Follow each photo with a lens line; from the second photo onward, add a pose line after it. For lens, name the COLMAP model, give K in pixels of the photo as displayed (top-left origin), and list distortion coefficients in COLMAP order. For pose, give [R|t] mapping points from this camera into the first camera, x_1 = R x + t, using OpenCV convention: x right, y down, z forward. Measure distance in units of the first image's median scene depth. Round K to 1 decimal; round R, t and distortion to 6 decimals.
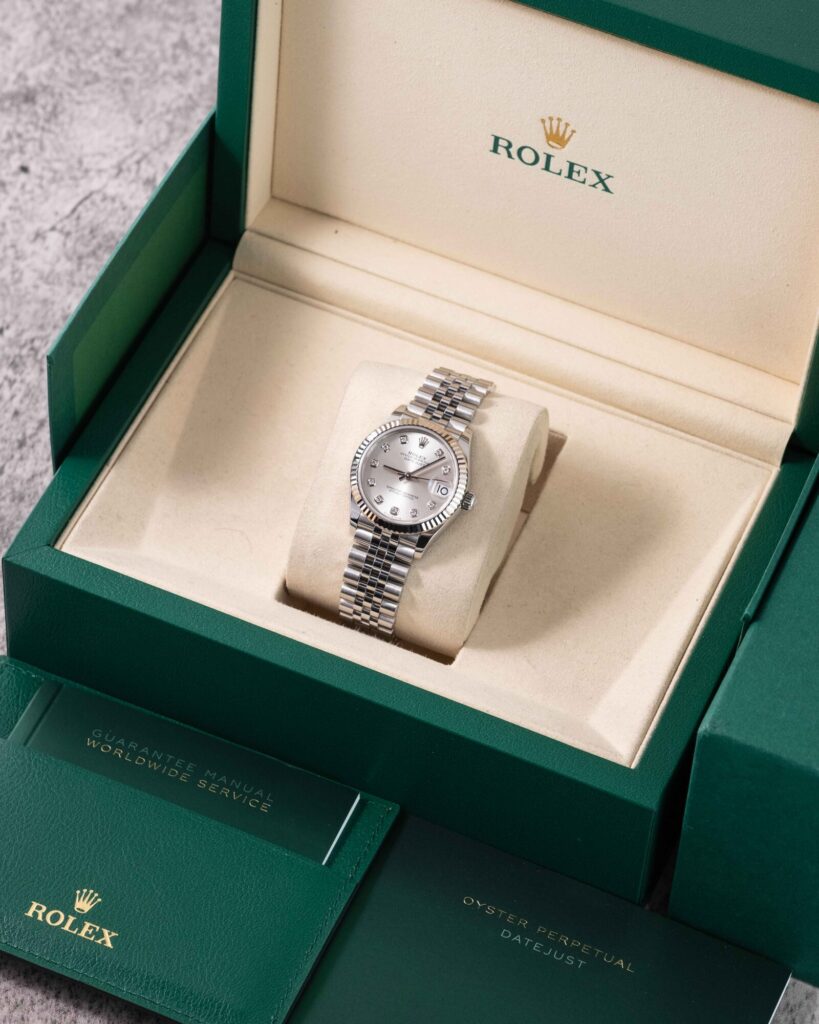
lens RADIAL K [[3805.5, 0, 409.5], [0, 3805.5, 512.0], [0, 0, 1]] dist [0.123024, 2.319906]
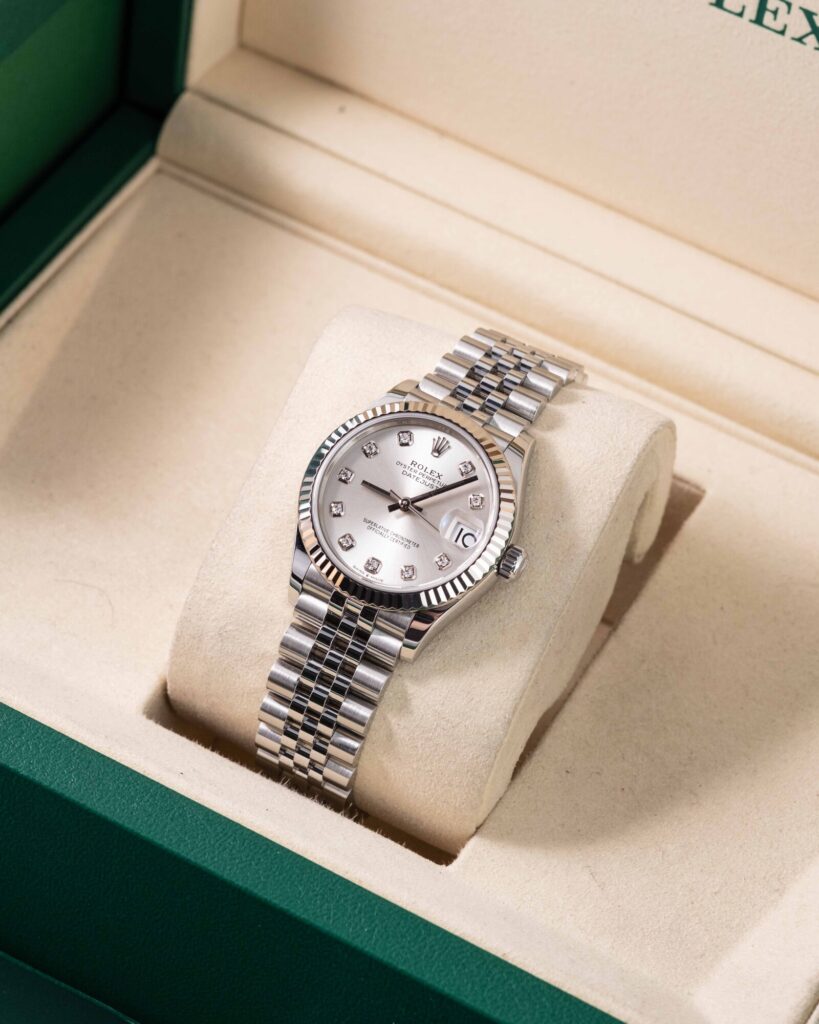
lens RADIAL K [[3805.5, 0, 409.5], [0, 3805.5, 512.0], [0, 0, 1]] dist [0.123024, 2.319906]
pose [[0.993621, 0.104444, -0.042526, 0.023097], [-0.107924, 0.990075, -0.090017, 0.039675], [0.032702, 0.094033, 0.995032, 0.458313]]
